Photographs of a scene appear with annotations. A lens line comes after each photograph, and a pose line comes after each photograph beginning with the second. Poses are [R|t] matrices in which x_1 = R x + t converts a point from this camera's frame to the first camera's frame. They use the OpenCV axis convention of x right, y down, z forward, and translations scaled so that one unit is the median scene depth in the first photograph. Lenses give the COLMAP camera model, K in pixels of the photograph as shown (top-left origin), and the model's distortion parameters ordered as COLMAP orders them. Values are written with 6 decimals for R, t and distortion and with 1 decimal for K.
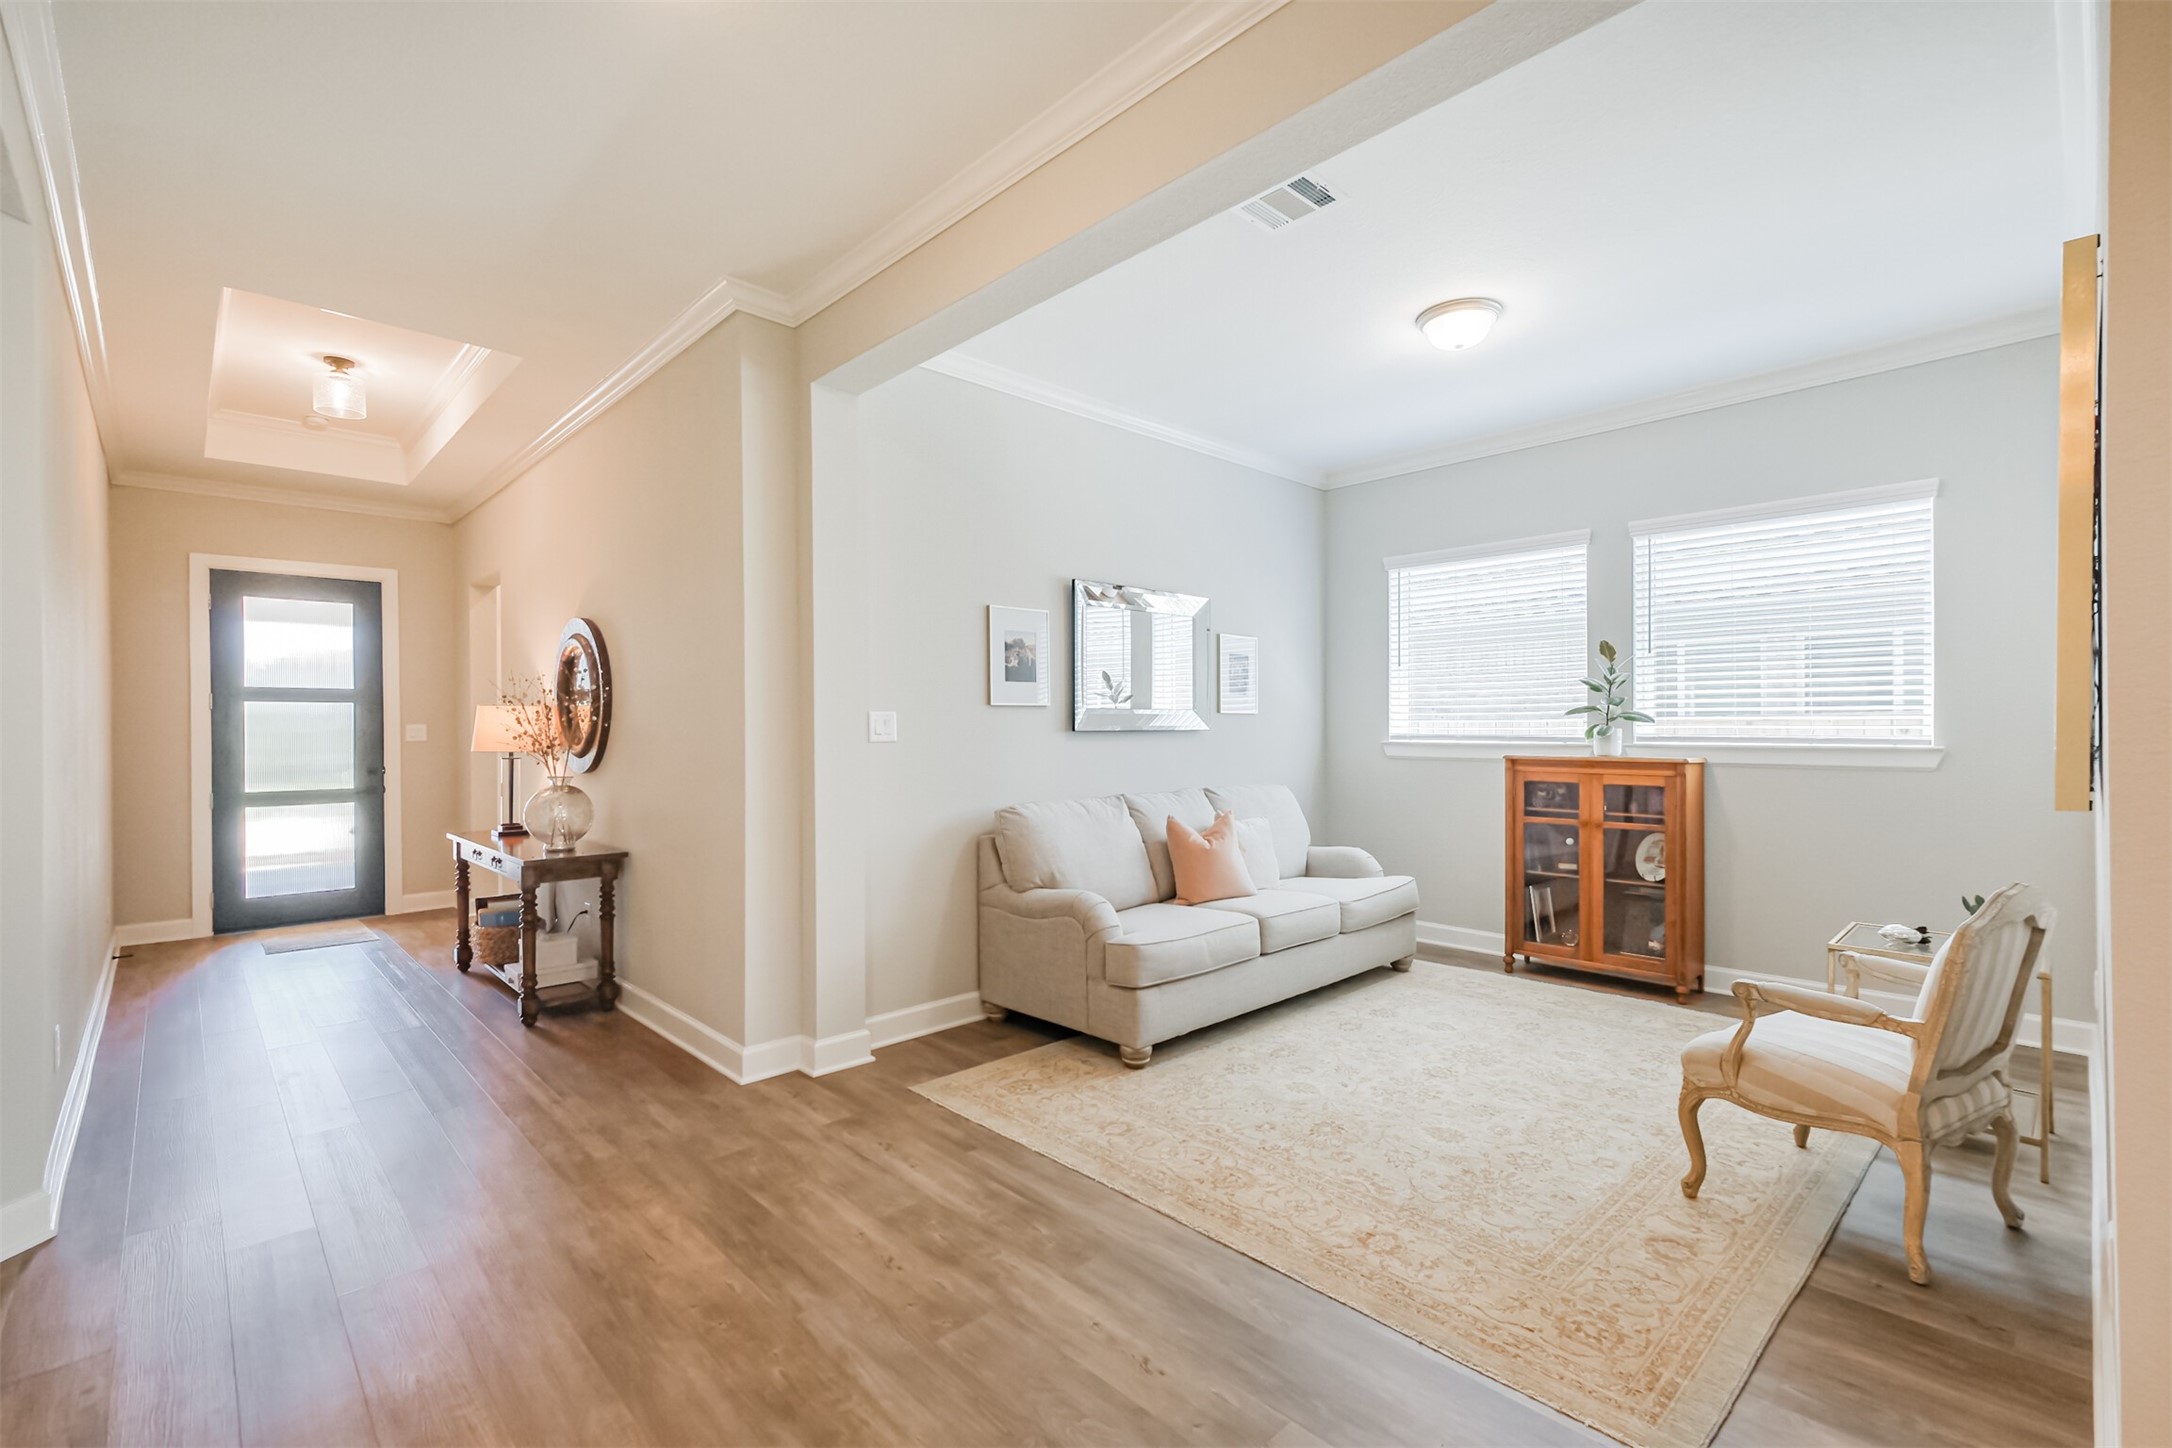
lens RADIAL K [[954.8, 0, 1088.6], [0, 954.8, 726.7], [0, 0, 1]] dist [0.002159, 0.000125]
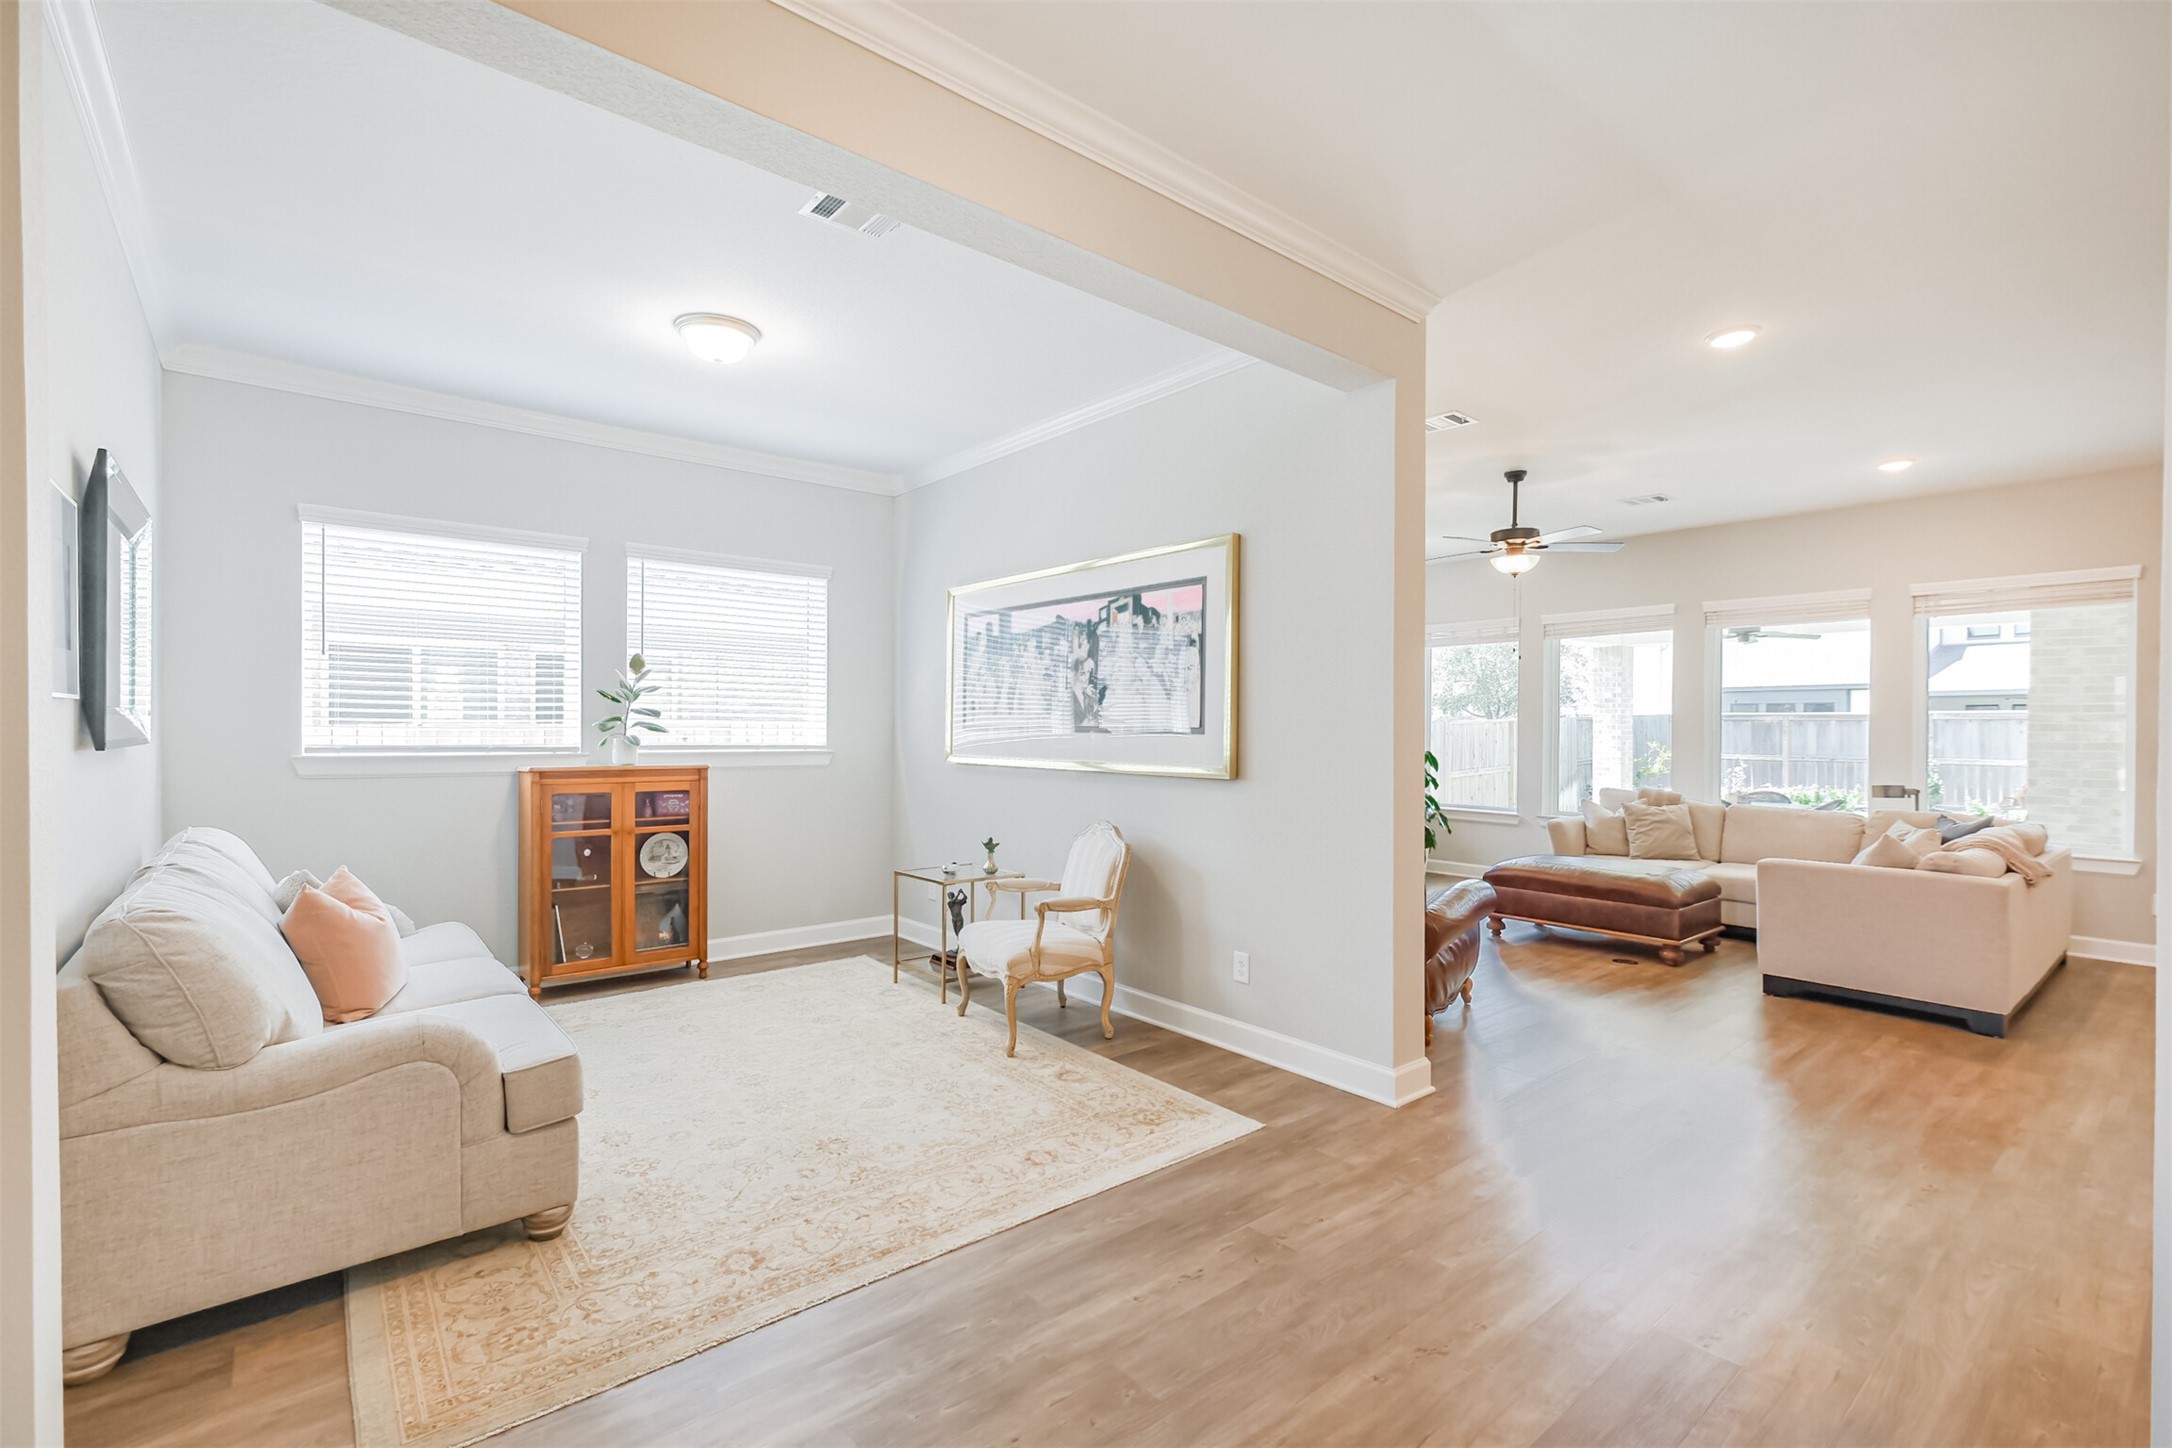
lens RADIAL K [[970.1, 0, 1093.3], [0, 970.1, 725.6], [0, 0, 1]] dist [0.001026, -0.000014]
pose [[0.059568, 0.006824, 0.998201, -0.618592], [-0.005808, 0.999962, -0.006490, -0.010236], [-0.998207, -0.005411, 0.059605, 0.554594]]
